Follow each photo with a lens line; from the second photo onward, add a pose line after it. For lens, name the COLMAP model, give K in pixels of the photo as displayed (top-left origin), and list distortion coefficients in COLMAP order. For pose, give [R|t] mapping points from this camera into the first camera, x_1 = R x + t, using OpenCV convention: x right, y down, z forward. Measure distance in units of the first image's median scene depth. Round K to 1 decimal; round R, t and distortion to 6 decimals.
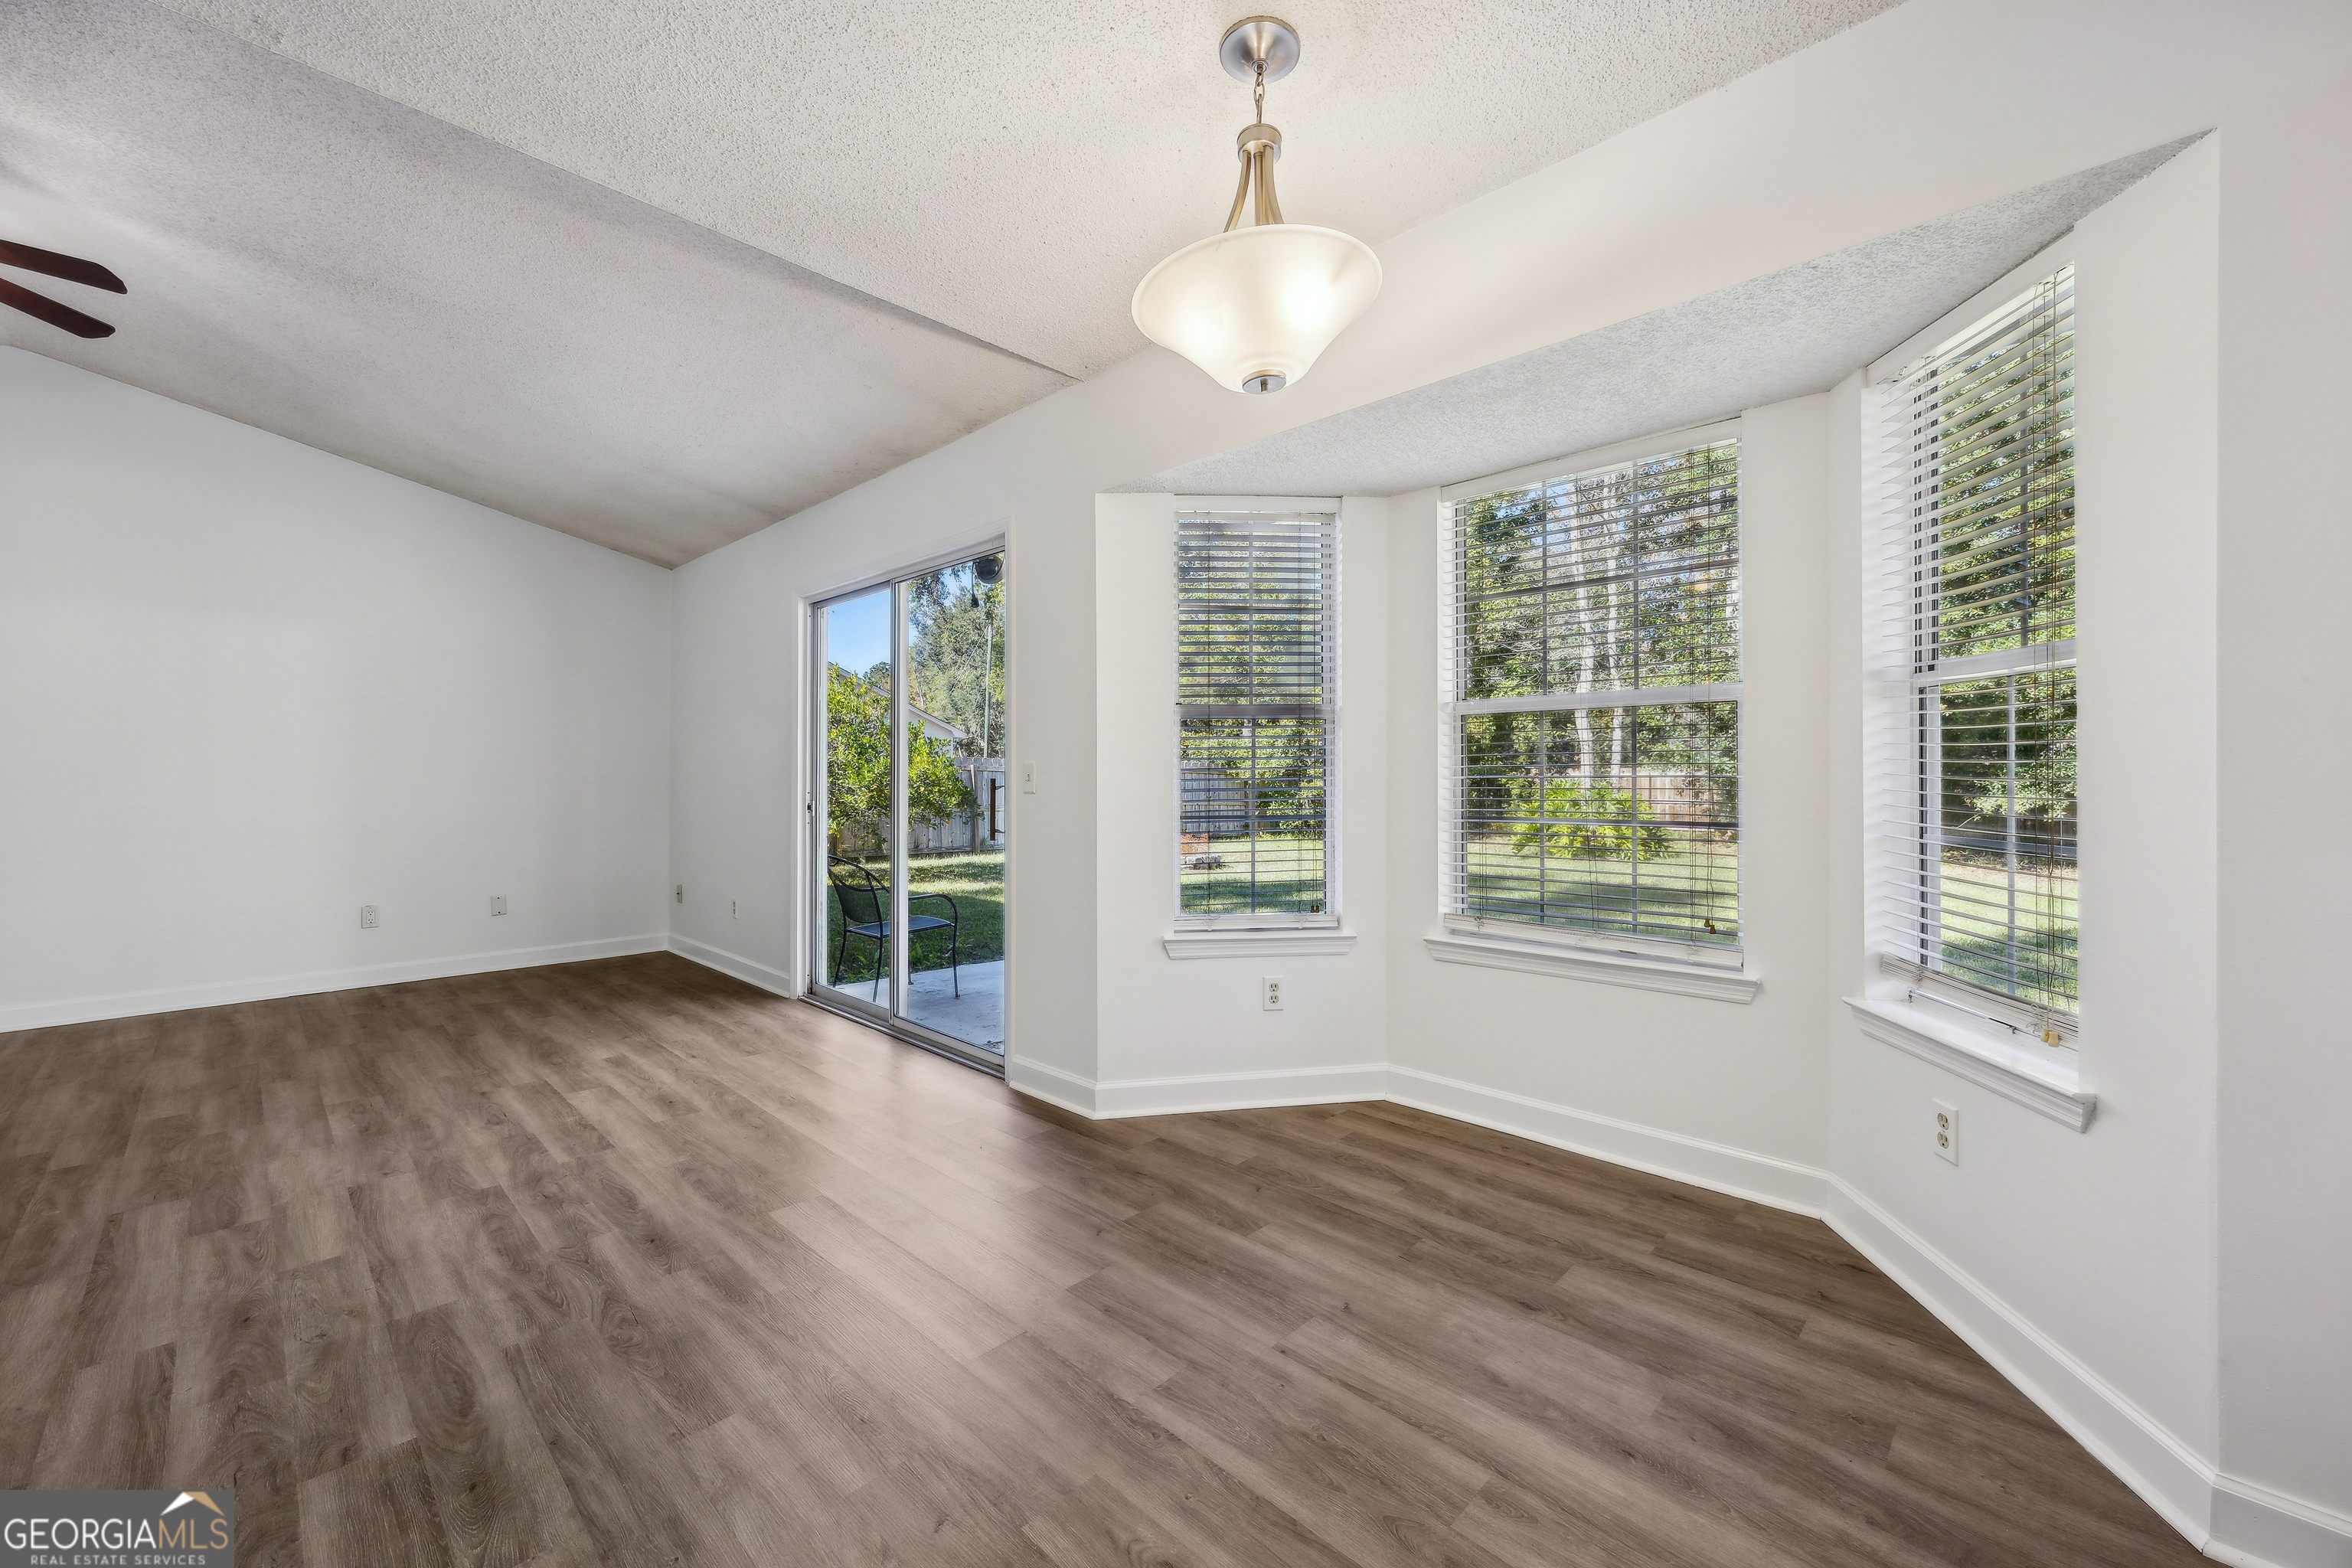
lens RADIAL K [[919.7, 0, 1209.3], [0, 919.7, 784.7], [0, 0, 1]] dist [-0.001120, 0.001165]
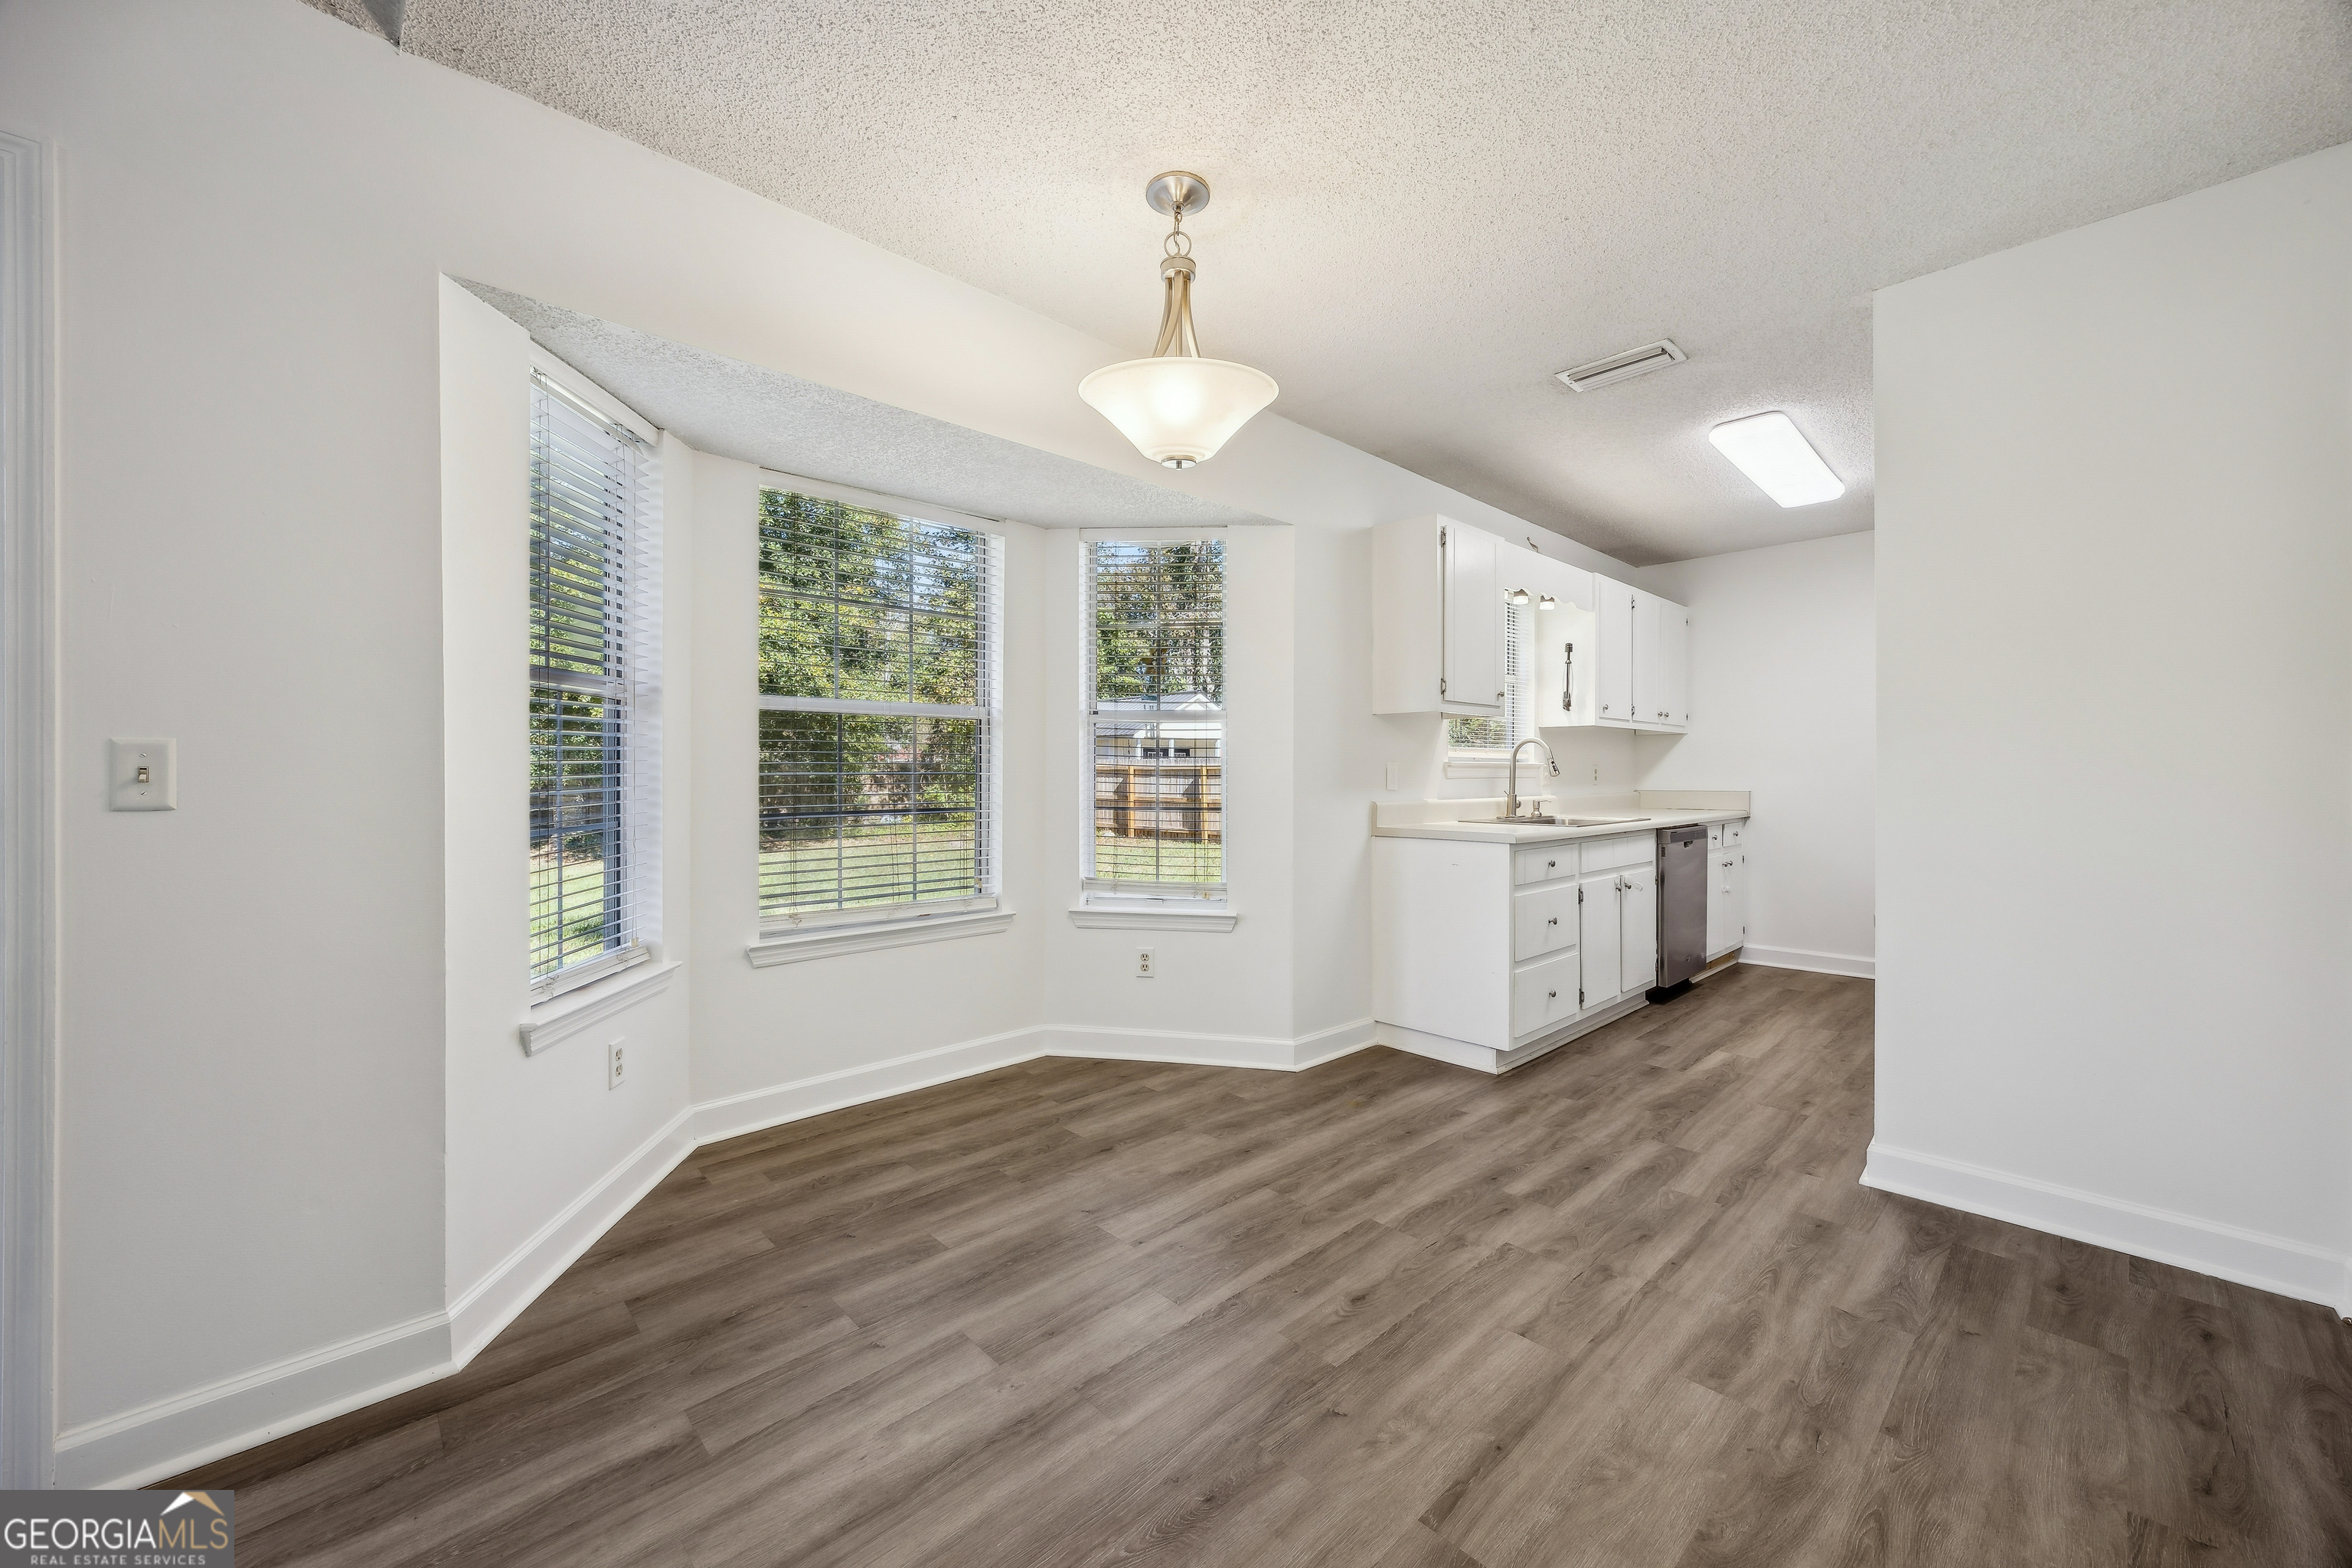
lens RADIAL K [[919.7, 0, 1176.6], [0, 919.7, 780.3], [0, 0, 1]] dist [-0.001120, 0.001165]
pose [[0.054331, -0.006982, 0.998499, -0.829303], [0.009603, 0.999933, 0.006469, -0.004430], [-0.998477, 0.009237, 0.054394, 0.642494]]
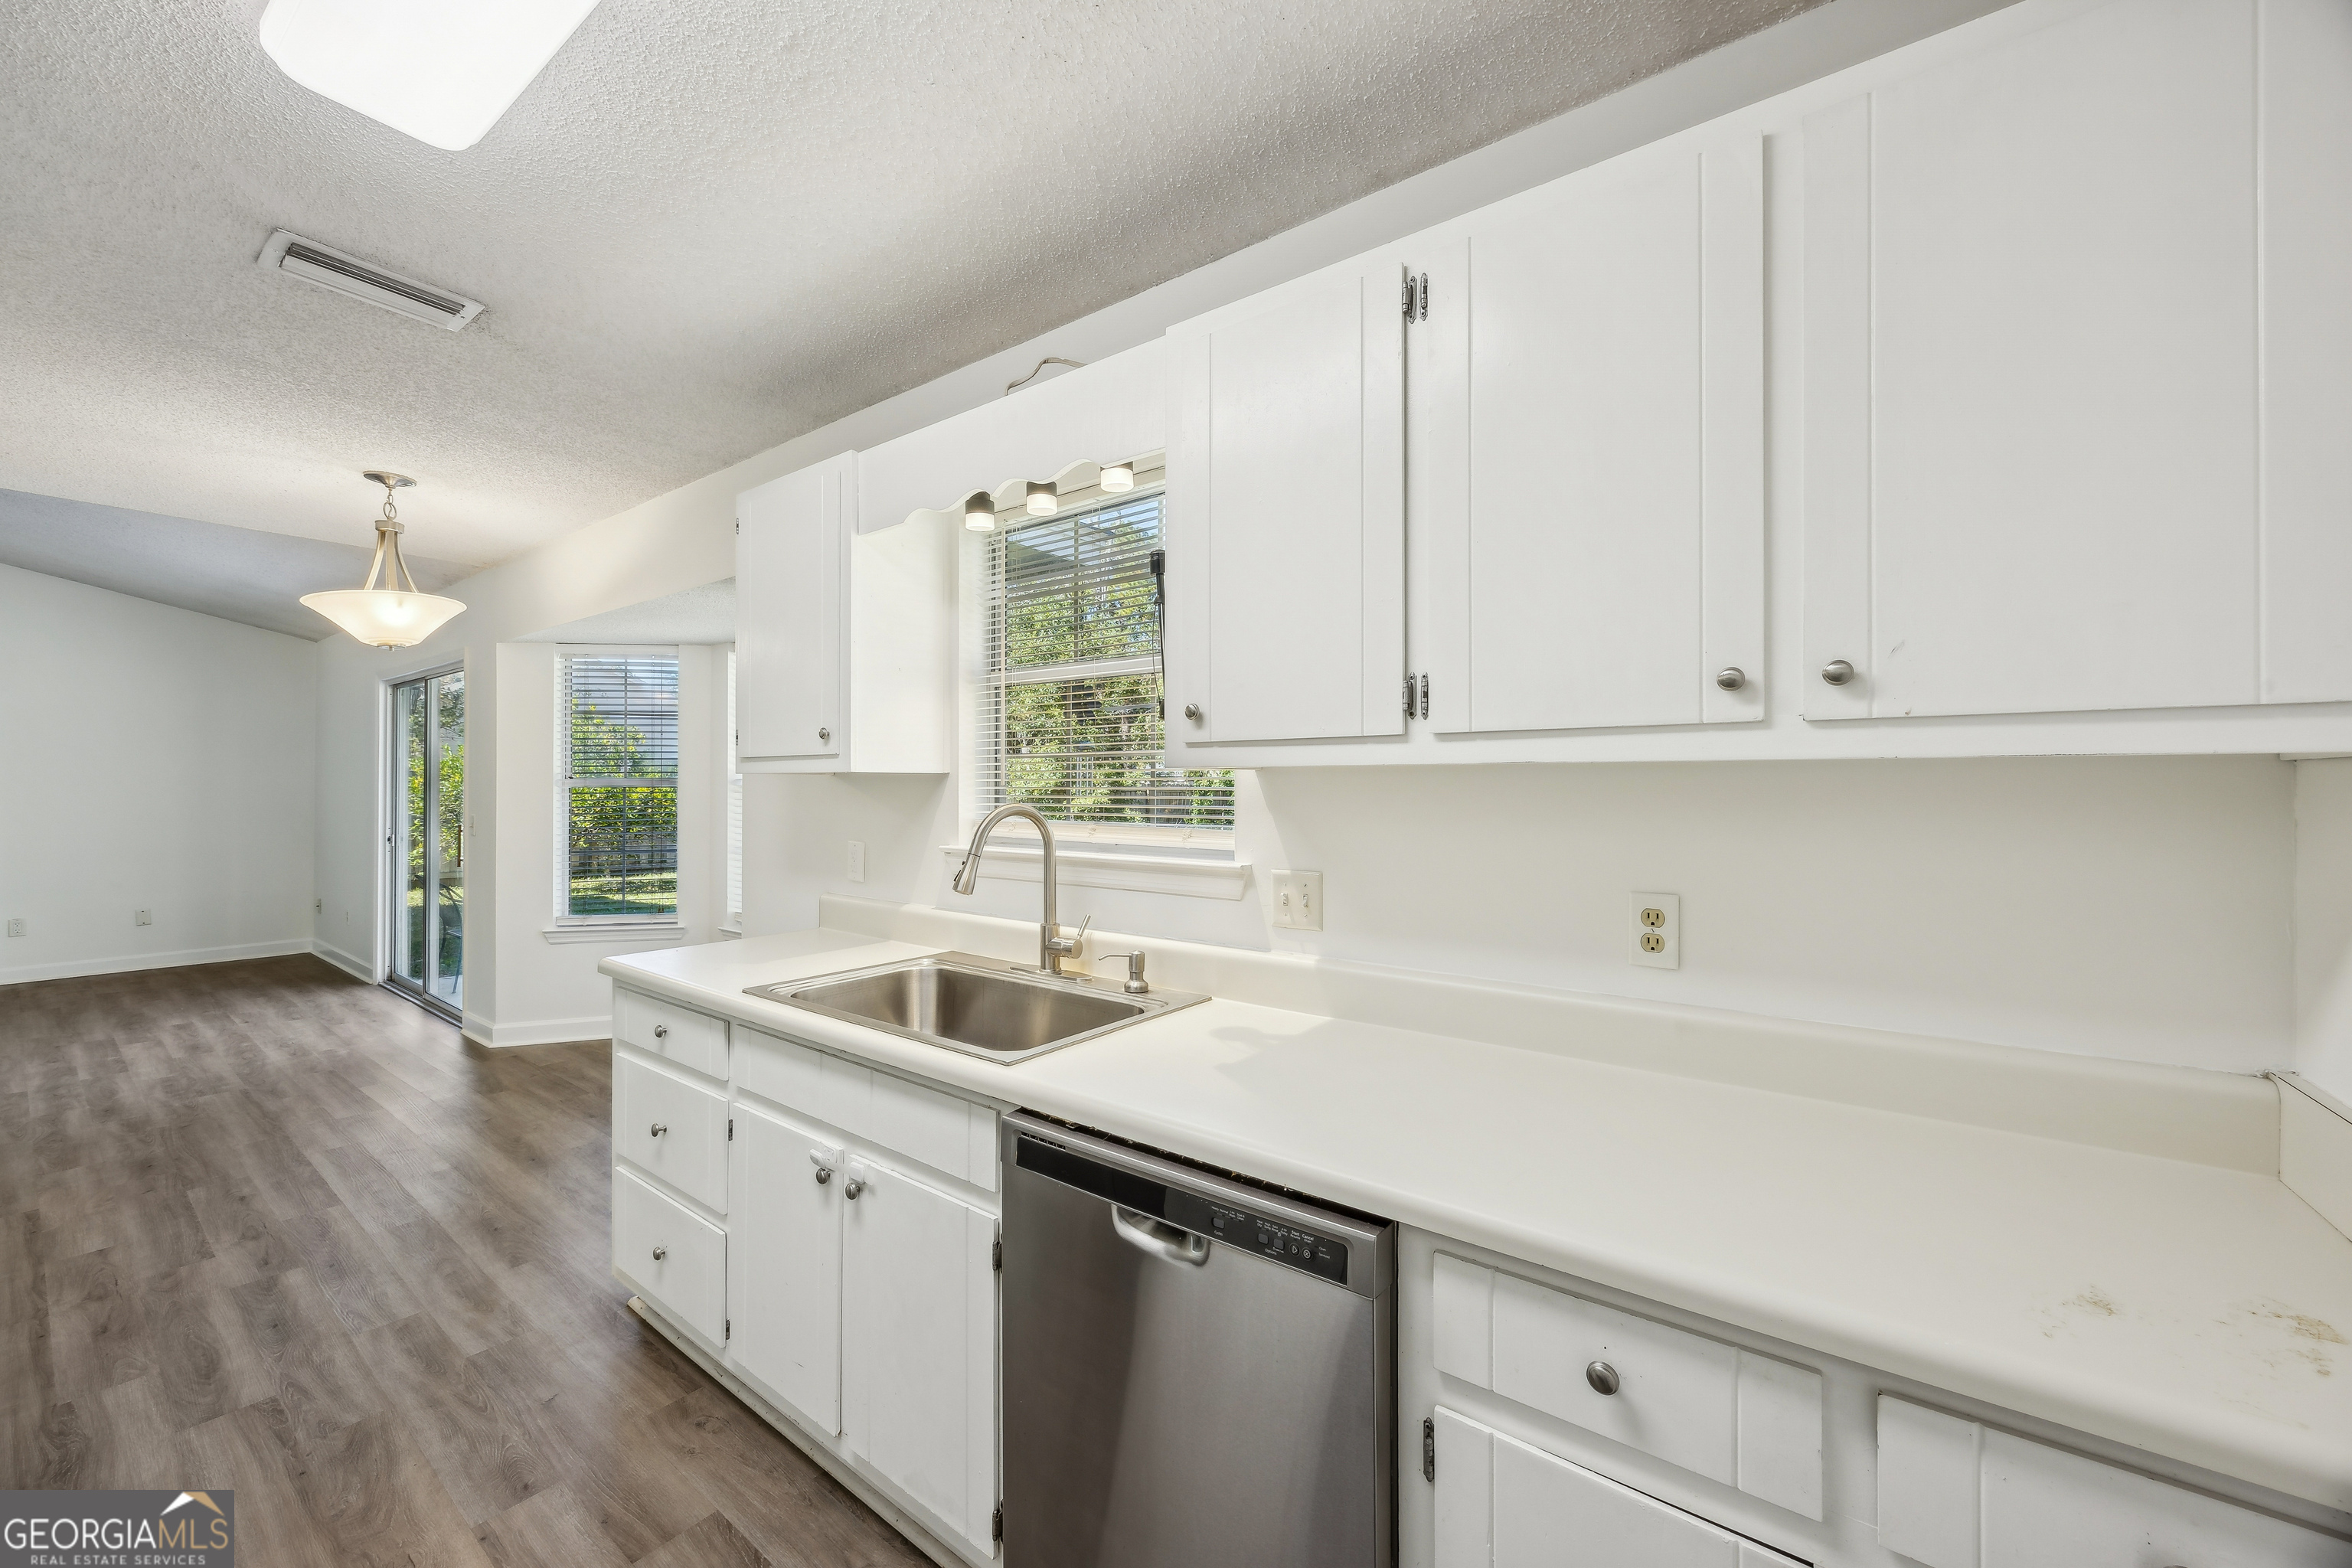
lens RADIAL K [[919.7, 0, 1196.9], [0, 919.7, 778.1], [0, 0, 1]] dist [-0.001120, 0.001165]
pose [[0.995232, -0.000520, 0.097530, 1.113358], [0.001850, 0.999907, -0.013545, -0.080100], [-0.097514, 0.013661, 0.995140, -0.805852]]
